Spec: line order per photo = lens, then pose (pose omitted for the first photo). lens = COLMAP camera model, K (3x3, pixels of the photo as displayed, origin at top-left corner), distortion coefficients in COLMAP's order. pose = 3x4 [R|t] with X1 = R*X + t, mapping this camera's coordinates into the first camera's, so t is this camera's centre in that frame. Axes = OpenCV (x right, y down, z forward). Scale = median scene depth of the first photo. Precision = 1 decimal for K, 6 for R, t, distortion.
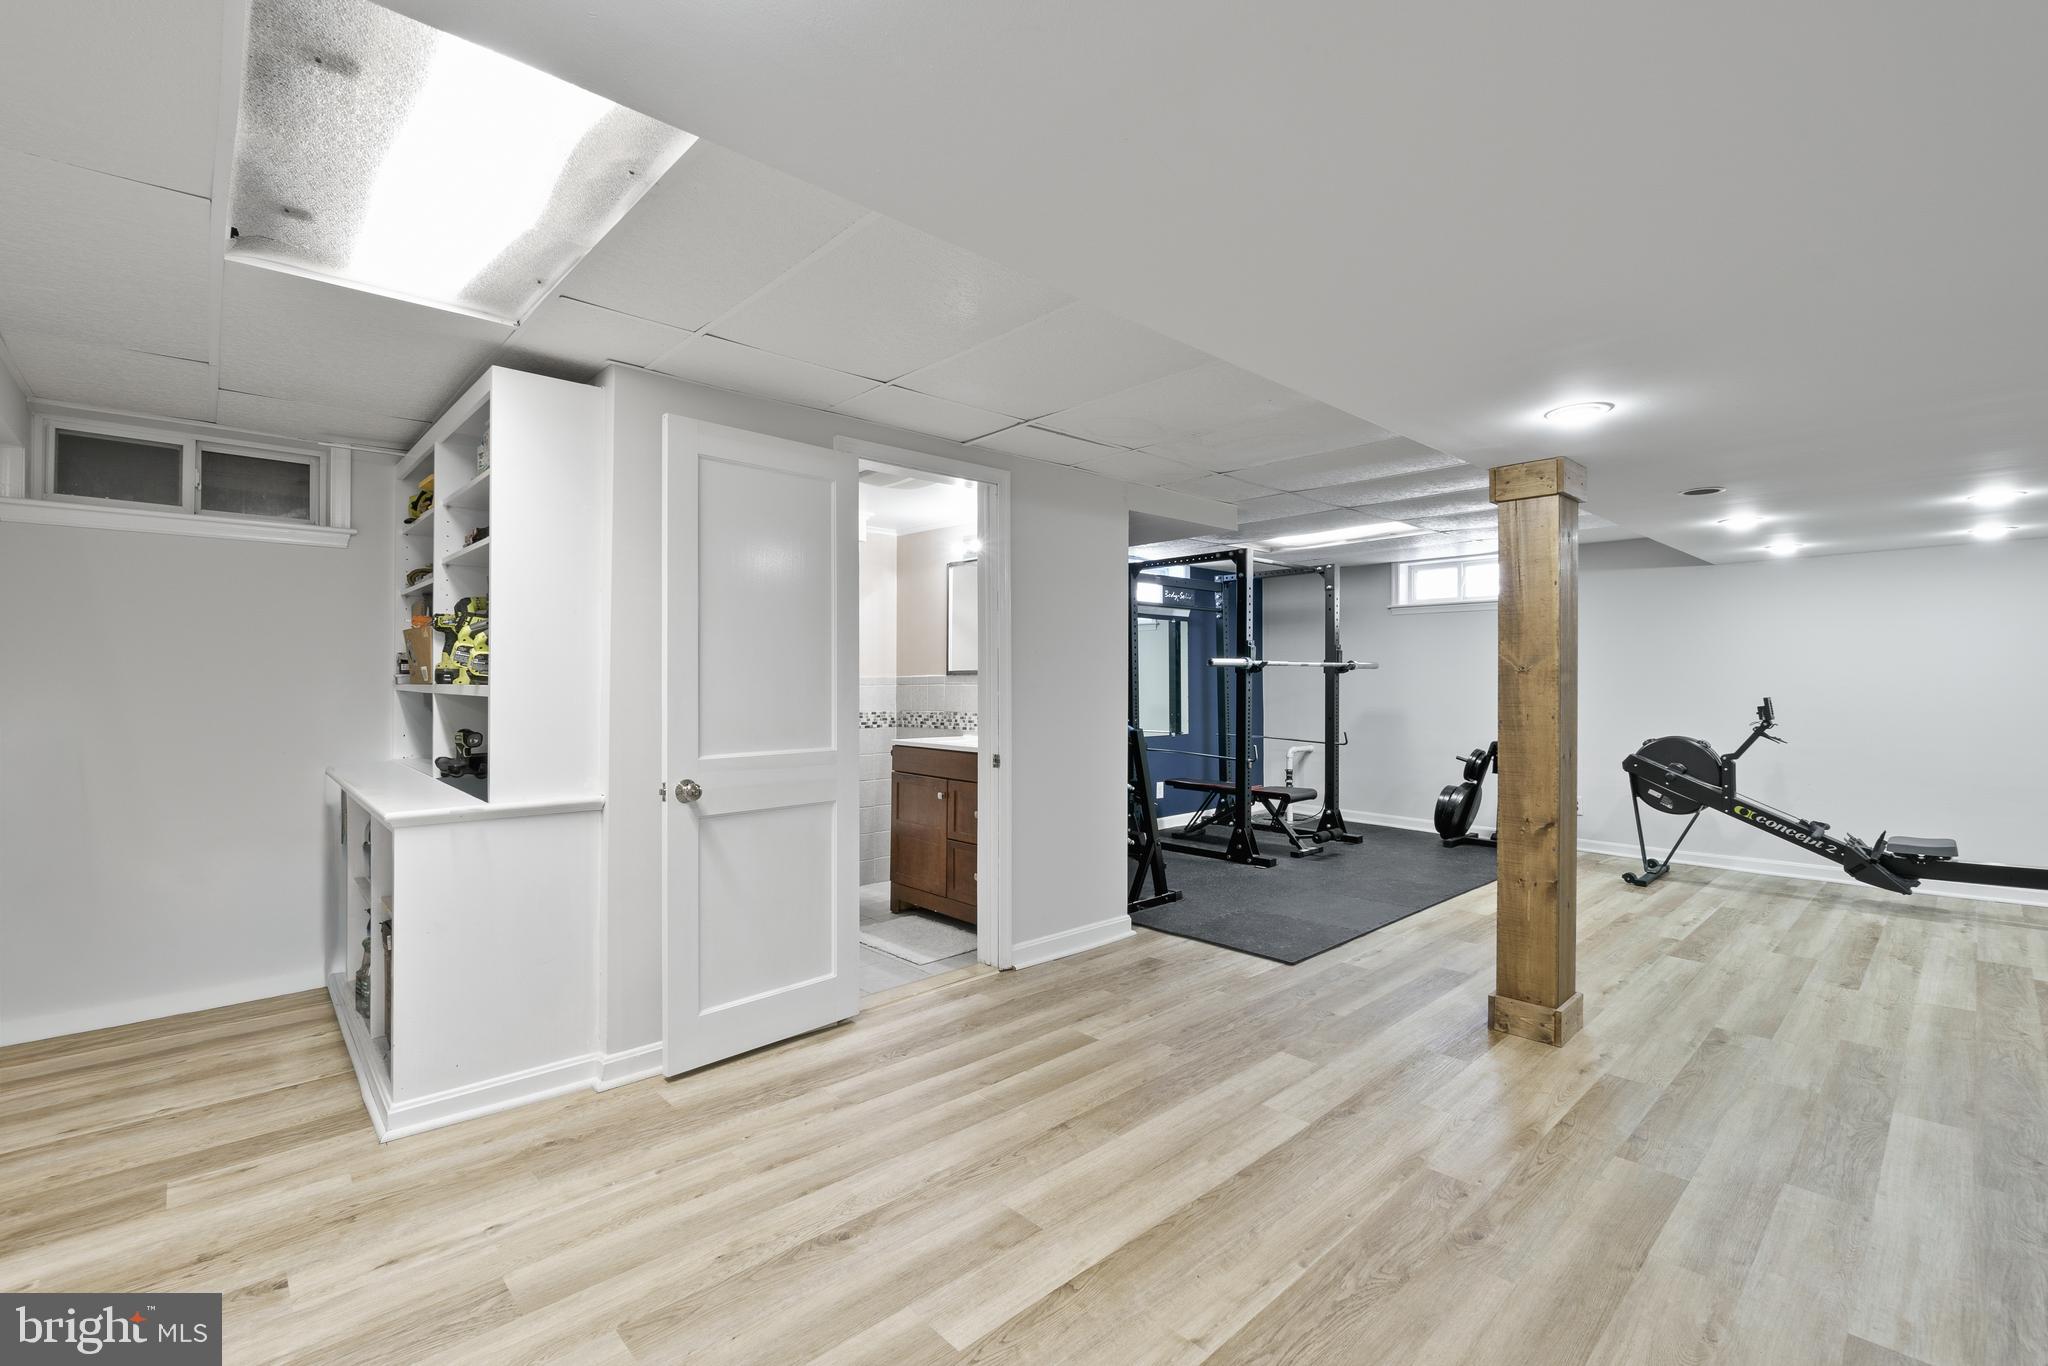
lens RADIAL K [[888.2, 0, 1029.4], [0, 888.2, 680.4], [0, 0, 1]] dist [0.016134, 0.000024]
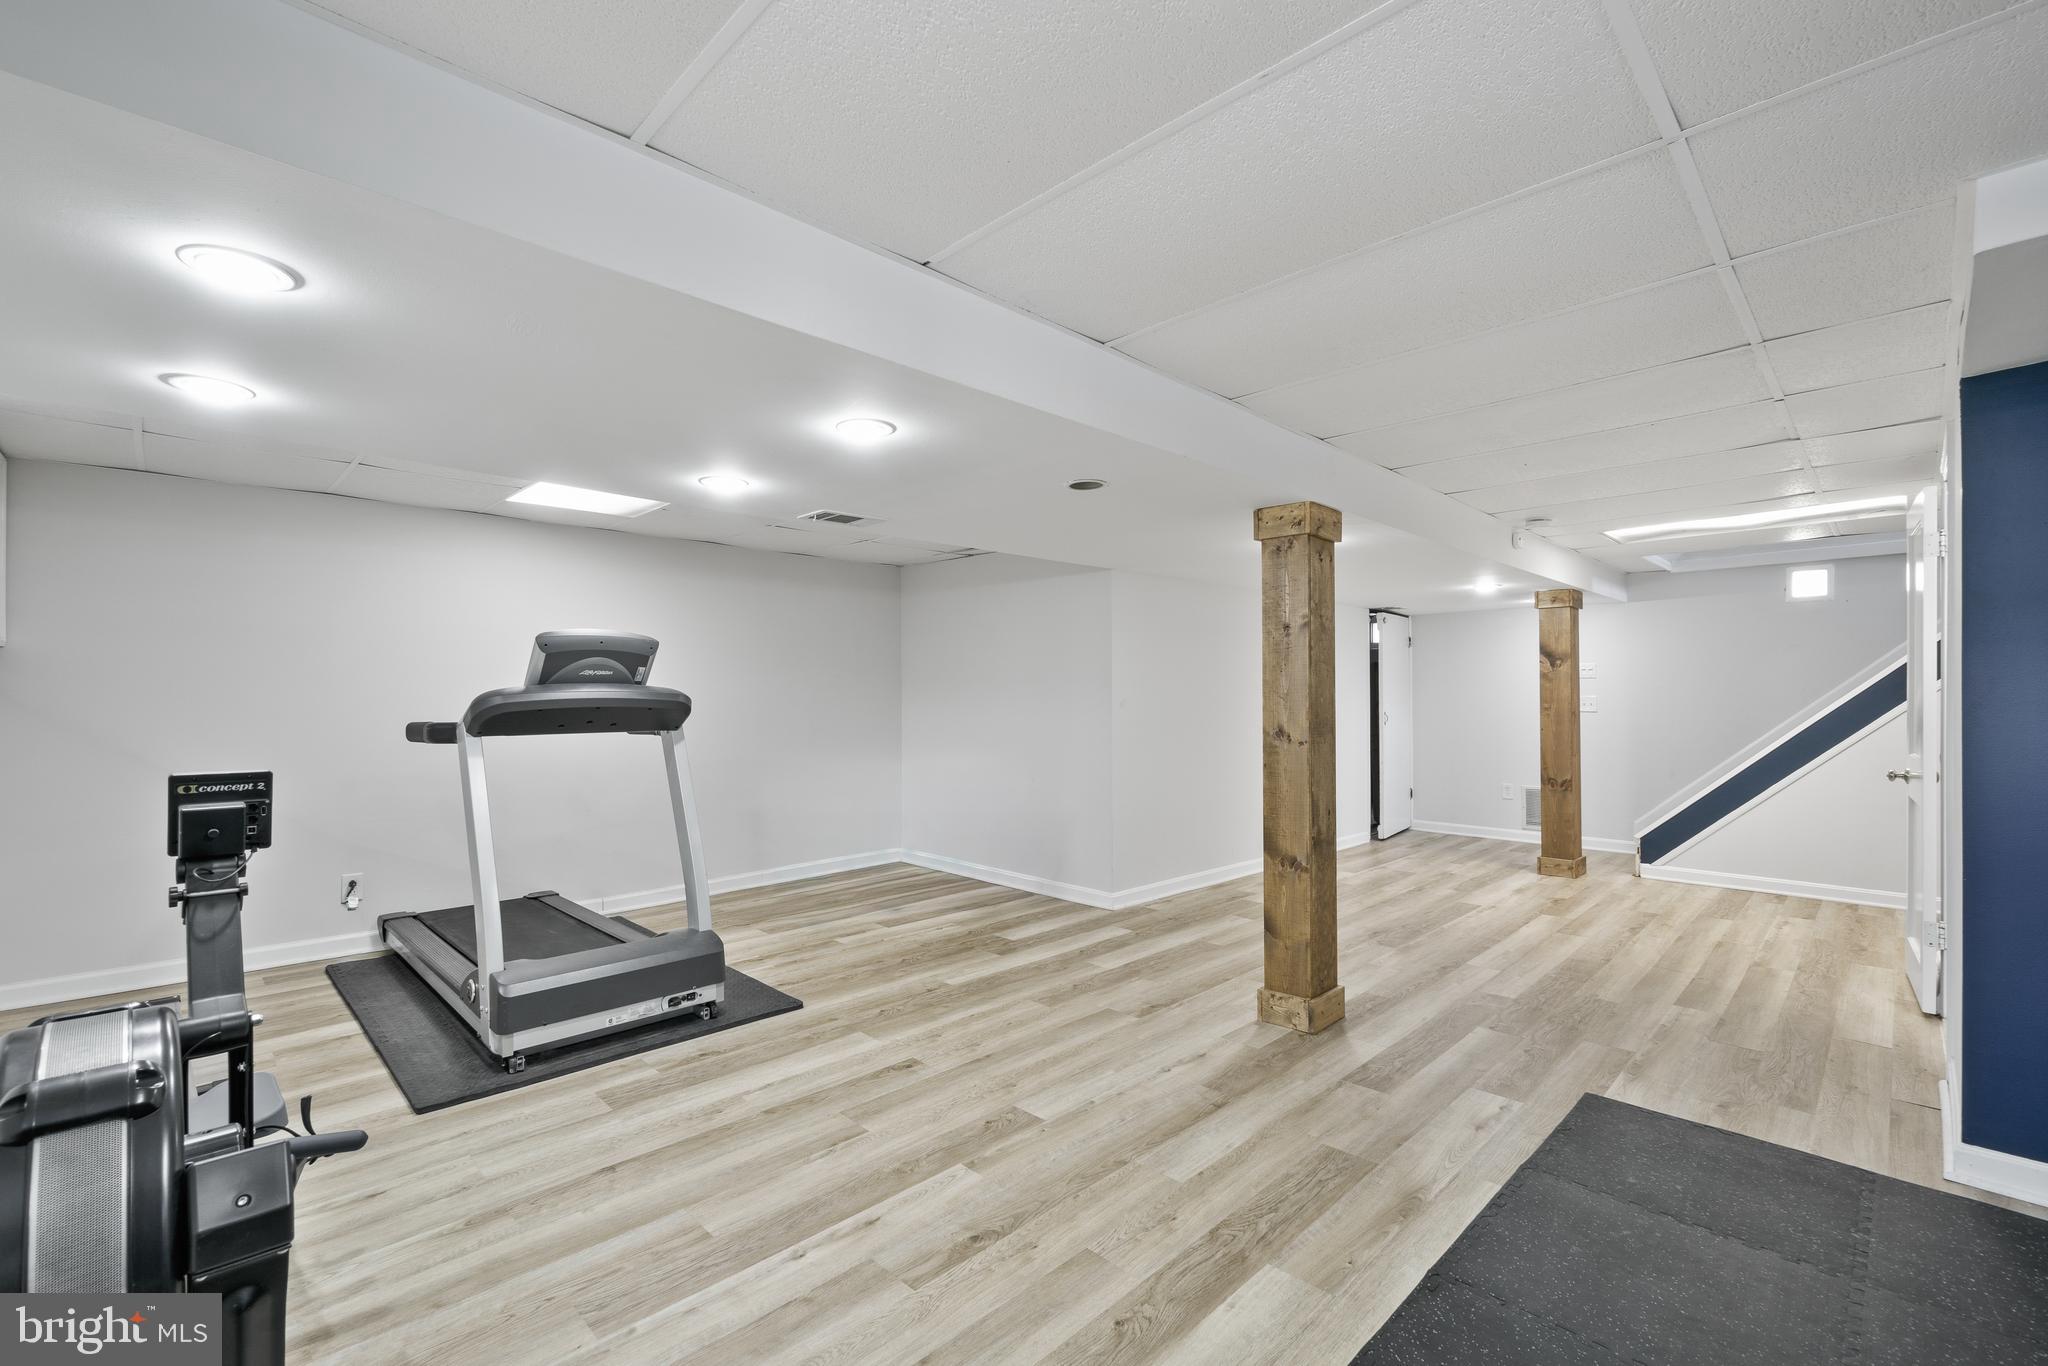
lens RADIAL K [[888.2, 0, 1018.6], [0, 888.2, 689.0], [0, 0, 1]] dist [0.016134, 0.000024]
pose [[-0.999459, -0.004697, -0.032549, 0.984955], [-0.004541, 0.999978, -0.004888, -0.006176], [0.032571, -0.004737, -0.999458, 2.158850]]
